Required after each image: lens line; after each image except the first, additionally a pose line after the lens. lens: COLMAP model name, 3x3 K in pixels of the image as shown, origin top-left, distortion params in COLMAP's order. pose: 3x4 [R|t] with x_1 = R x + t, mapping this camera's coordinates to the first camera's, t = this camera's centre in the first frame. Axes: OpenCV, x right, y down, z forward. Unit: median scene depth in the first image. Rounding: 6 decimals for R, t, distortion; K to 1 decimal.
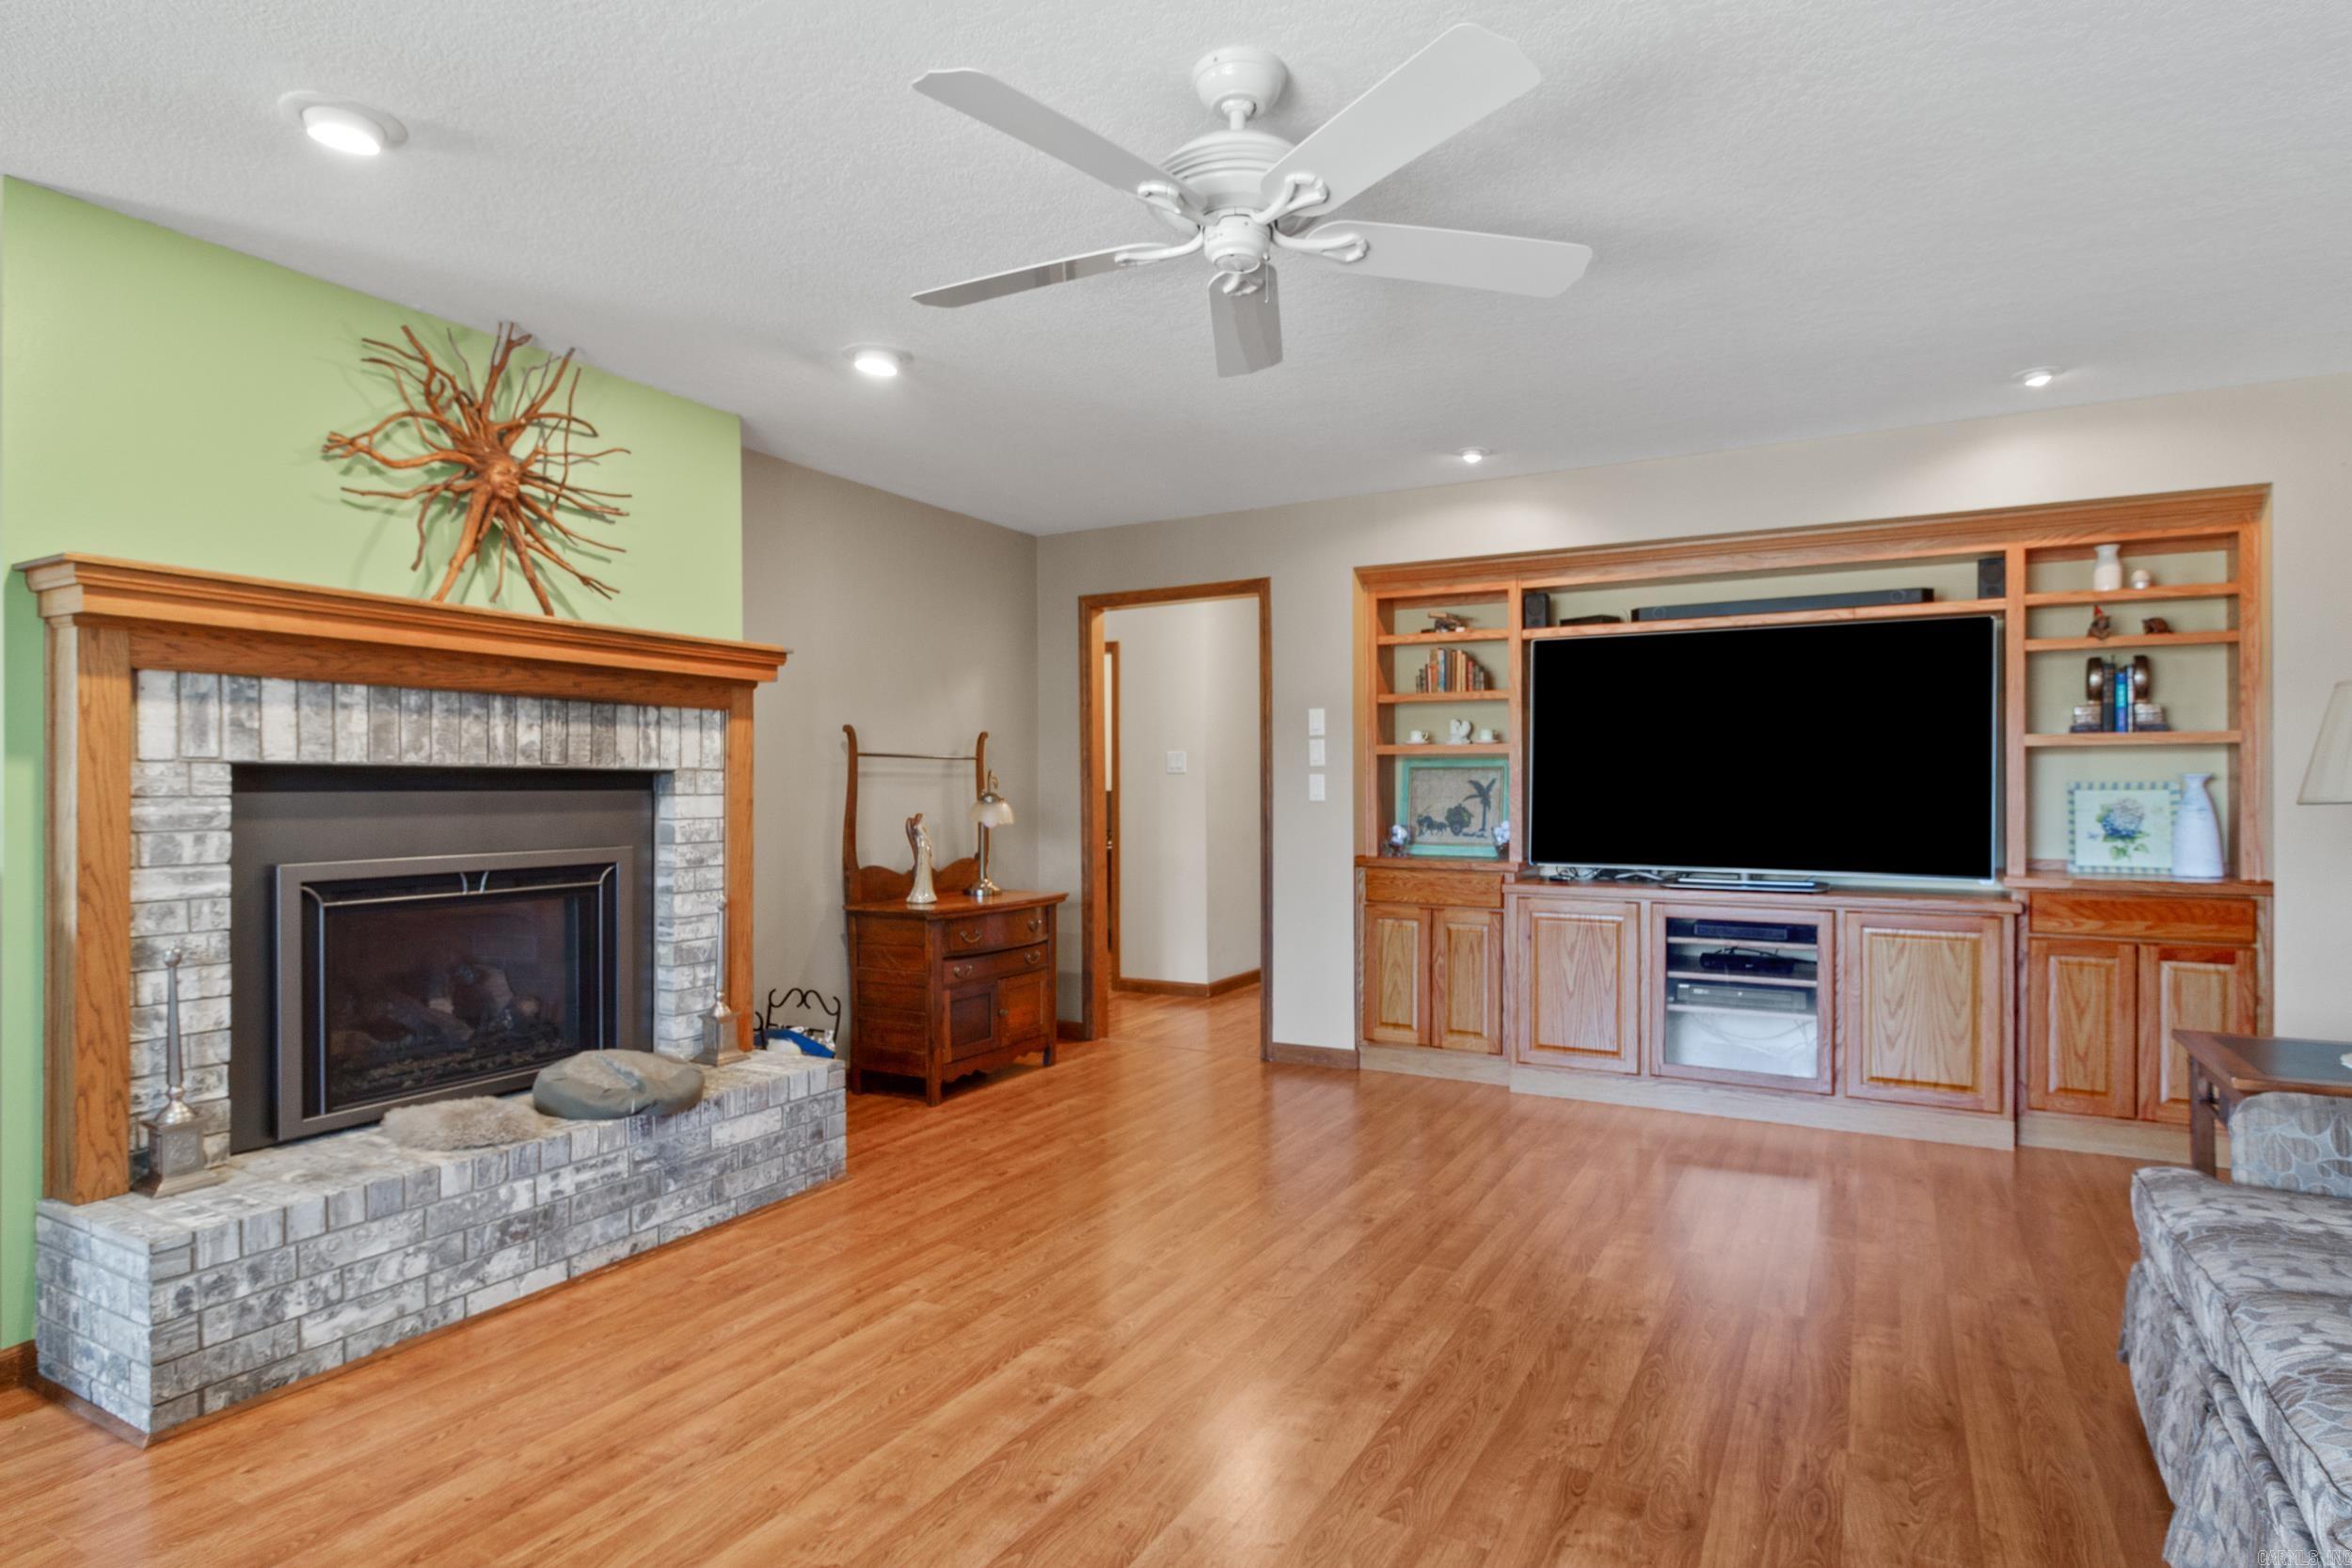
lens RADIAL K [[1229.7, 0, 1220.1], [0, 1229.7, 787.8], [0, 0, 1]] dist [-0.000363, 0.000249]
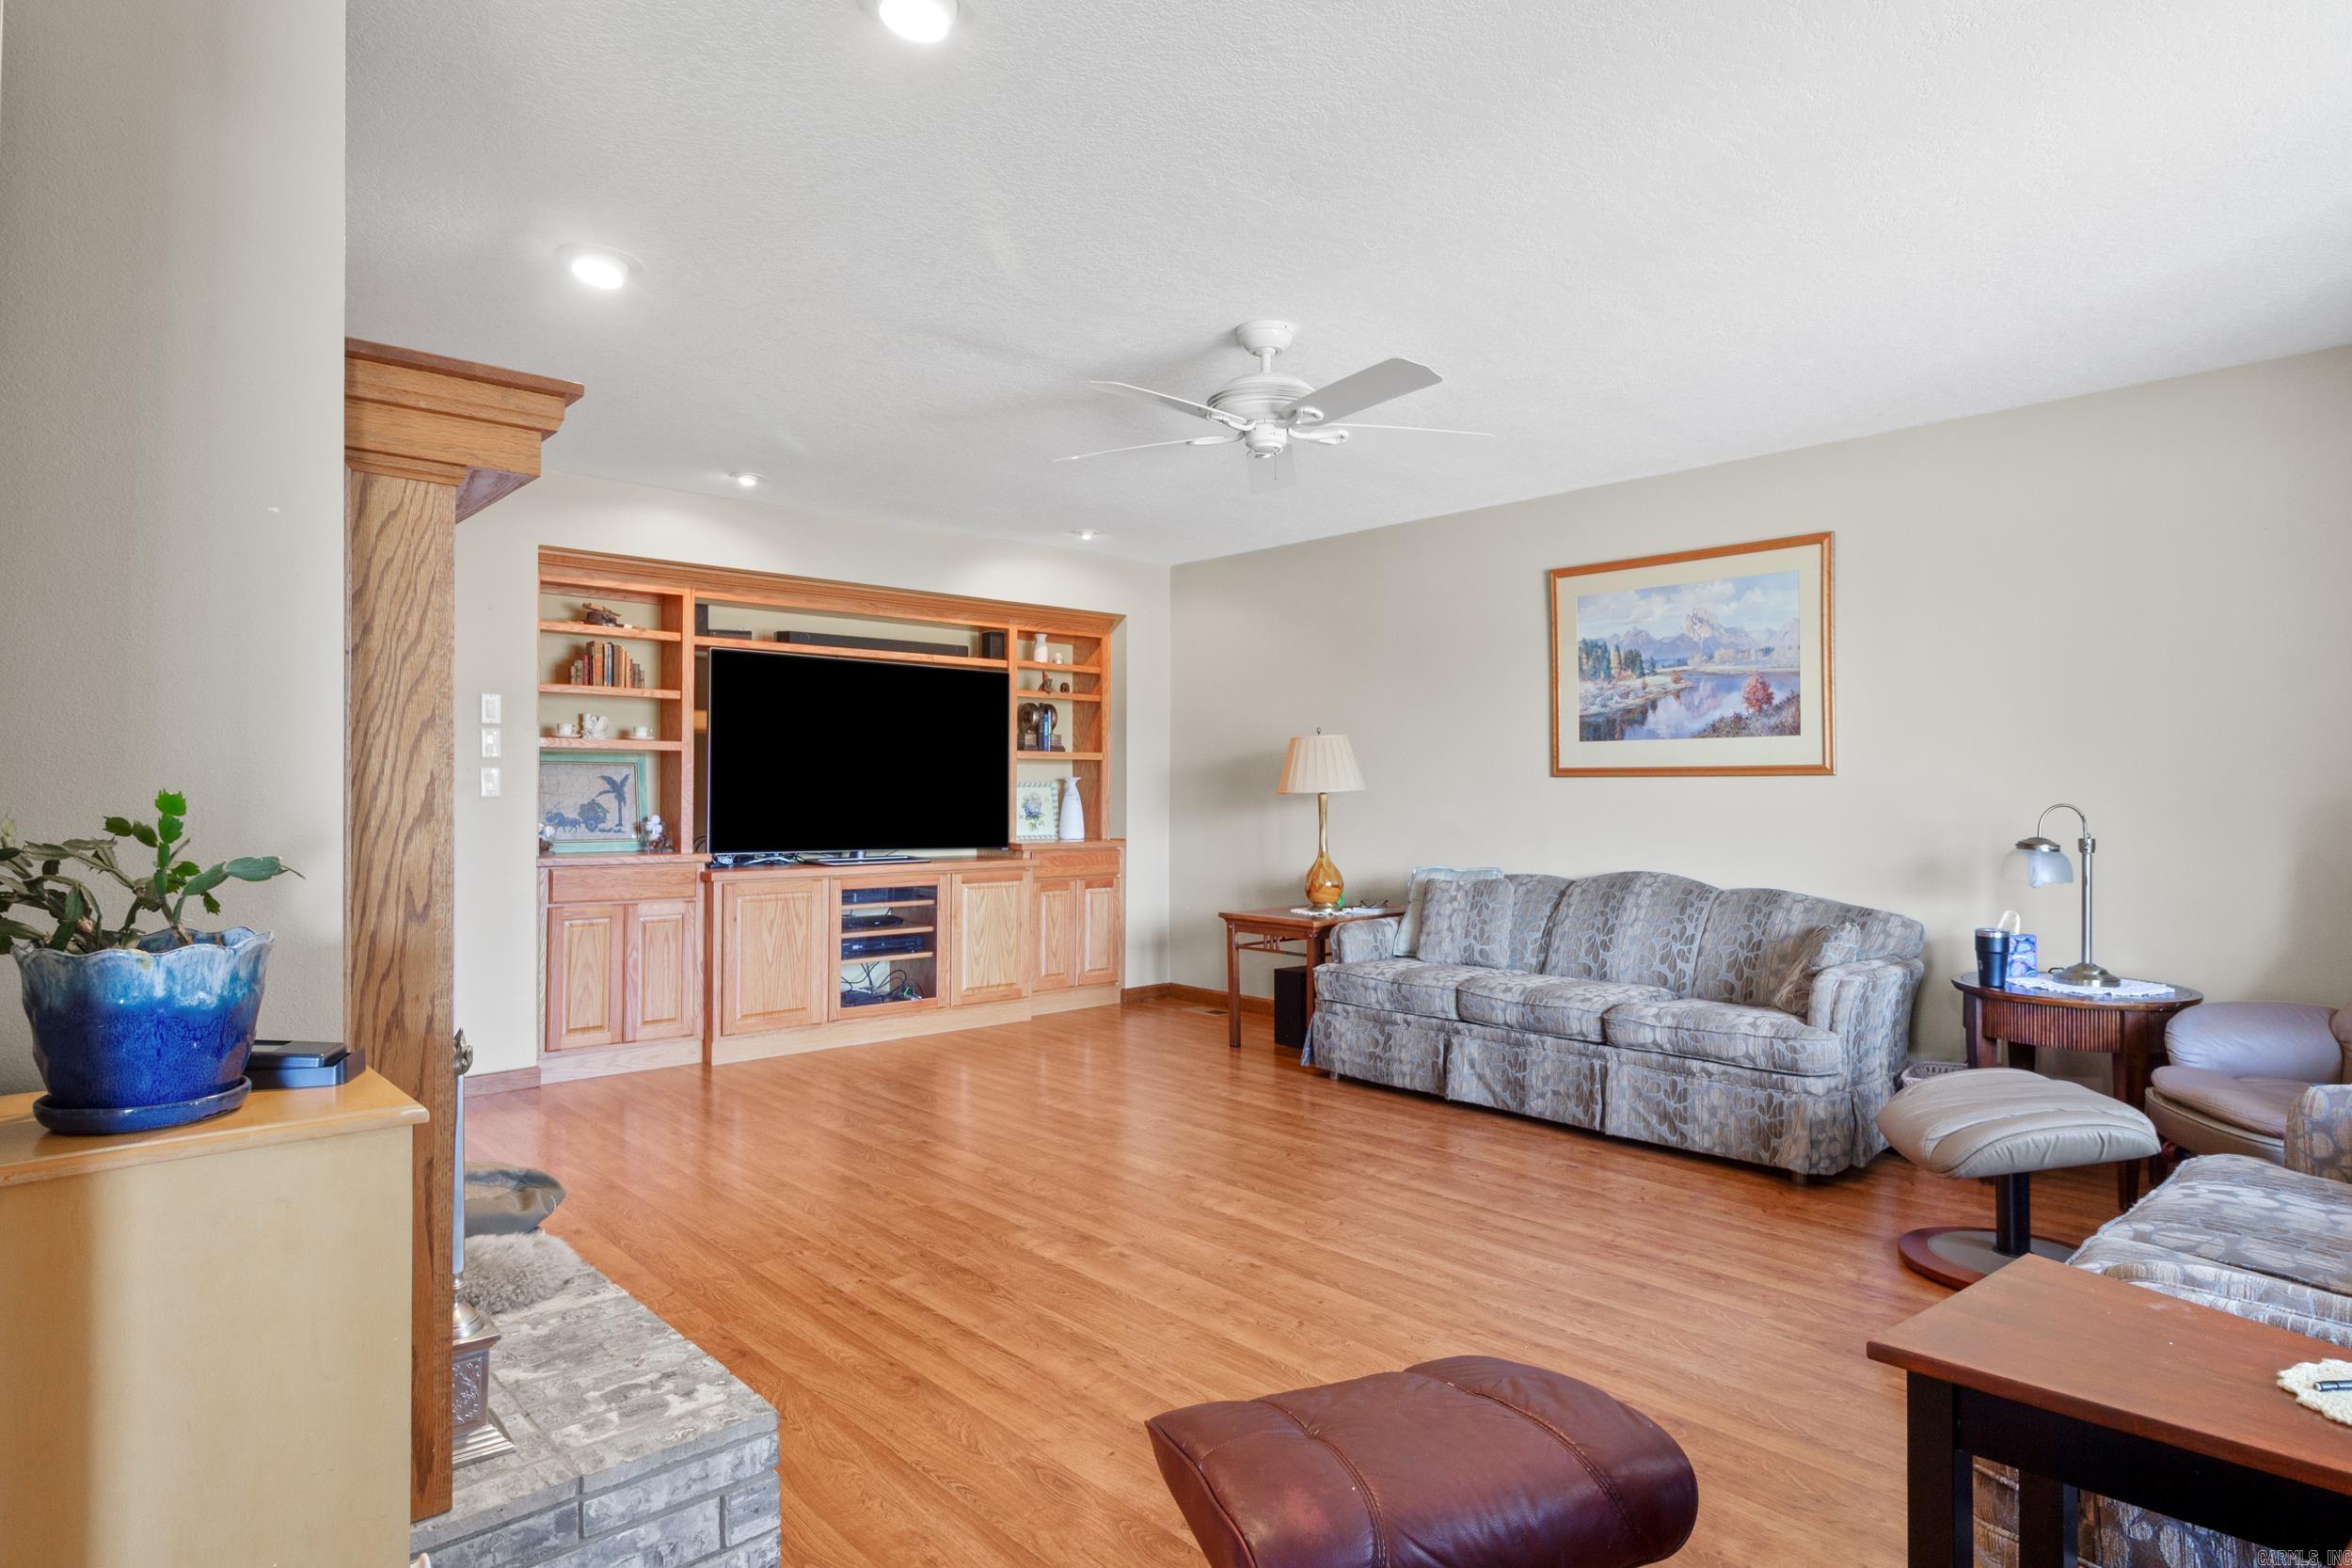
lens RADIAL K [[1235.1, 0, 1195.9], [0, 1235.1, 783.9], [0, 0, 1]] dist [-0.000557, -0.000758]
pose [[0.347656, 0.004912, 0.937609, -0.984415], [-0.004513, 0.999983, -0.003565, 0.003480], [-0.937611, -0.002992, 0.347673, 0.350193]]
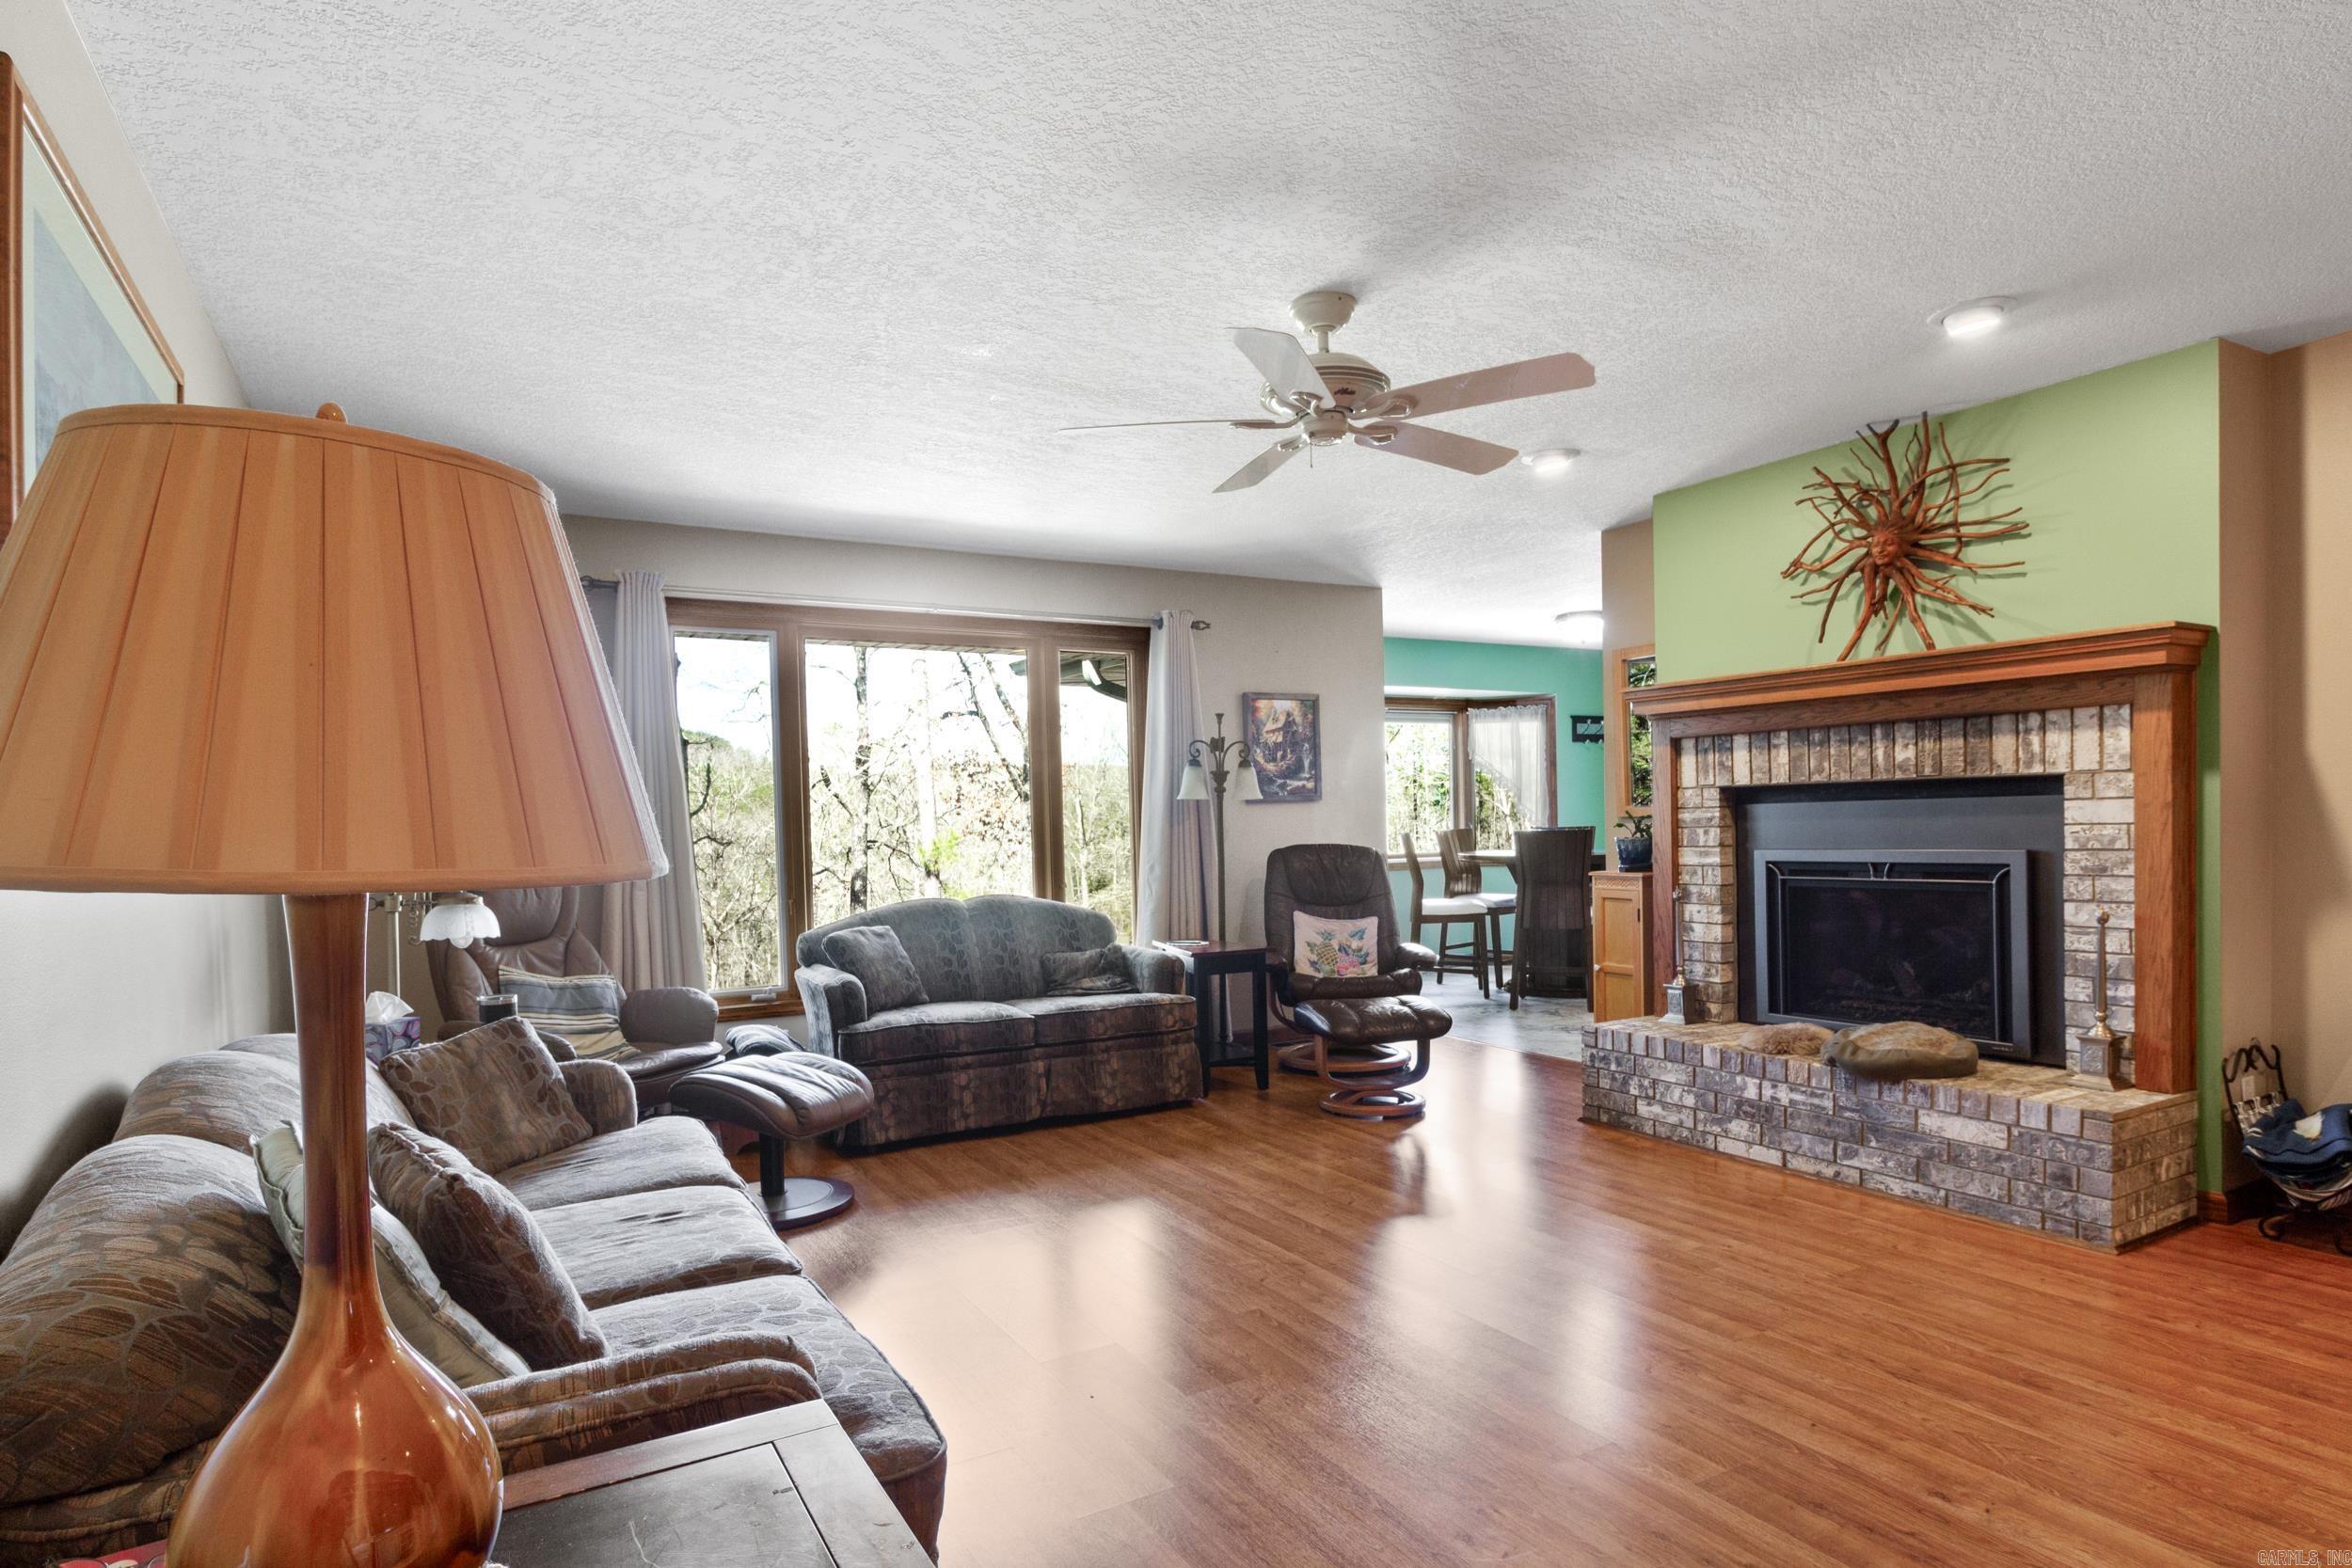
lens RADIAL K [[1328.7, 0, 1174.7], [0, 1328.7, 849.9], [0, 0, 1]] dist [-0.001688, -0.000978]
pose [[-0.537805, 0.036130, -0.842295, 0.933026], [0.029426, 0.999277, 0.024075, -0.000276], [0.842556, -0.011837, -0.538479, 1.102423]]
